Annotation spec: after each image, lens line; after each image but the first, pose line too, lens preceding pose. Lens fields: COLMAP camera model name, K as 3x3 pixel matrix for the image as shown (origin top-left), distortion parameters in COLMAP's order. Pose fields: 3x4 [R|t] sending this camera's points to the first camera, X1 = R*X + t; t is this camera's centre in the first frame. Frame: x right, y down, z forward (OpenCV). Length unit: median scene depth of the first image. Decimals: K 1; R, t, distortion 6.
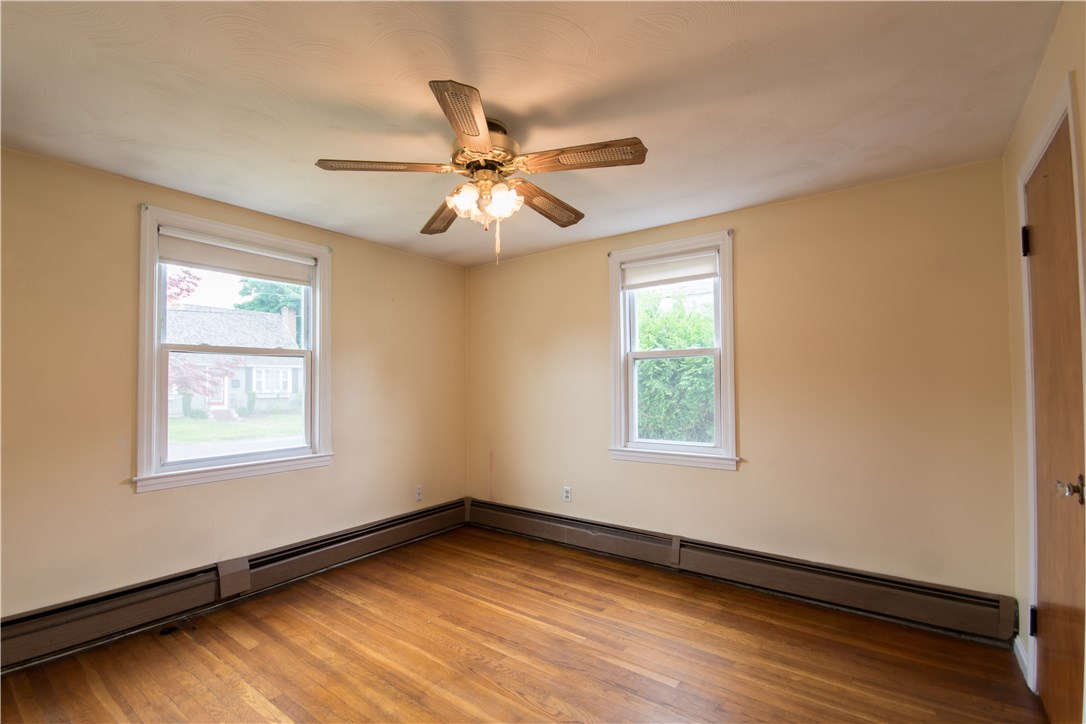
lens RADIAL K [[476.3, 0, 514.1], [0, 476.3, 372.1], [0, 0, 1]] dist [-0.006677, -0.002376]
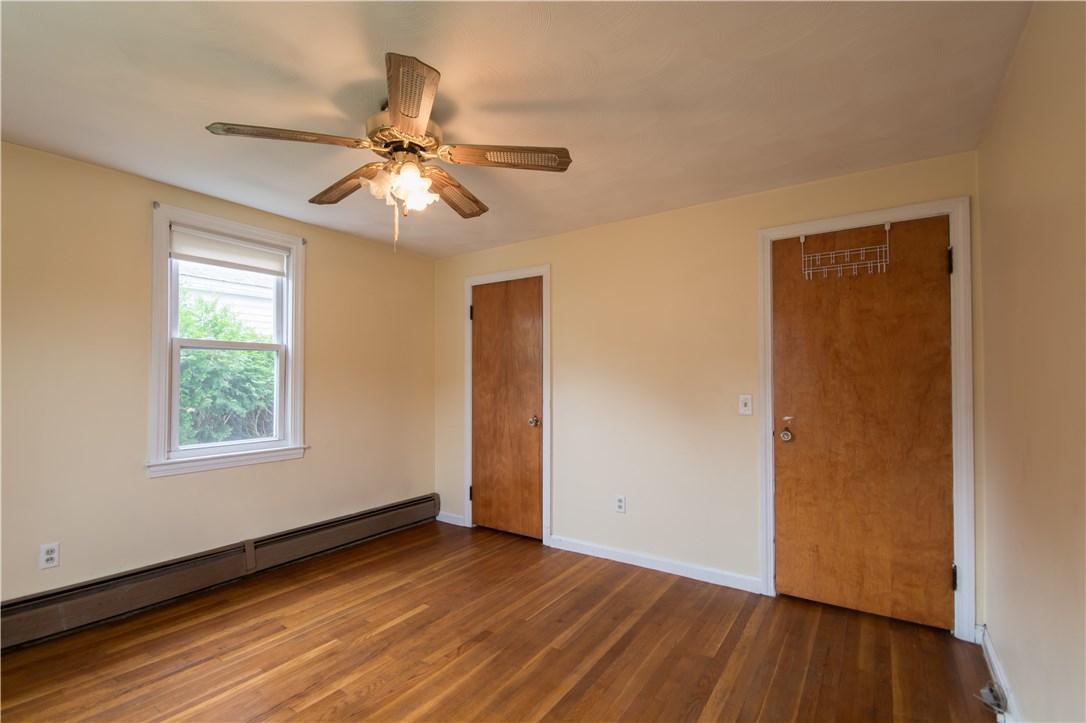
lens RADIAL K [[476.3, 0, 539.7], [0, 476.3, 368.5], [0, 0, 1]] dist [-0.006677, -0.002376]
pose [[-0.049812, 0.030753, 0.998285, -0.664423], [-0.028603, 0.999072, -0.032204, 0.020081], [-0.998349, -0.030158, -0.048886, 0.502742]]
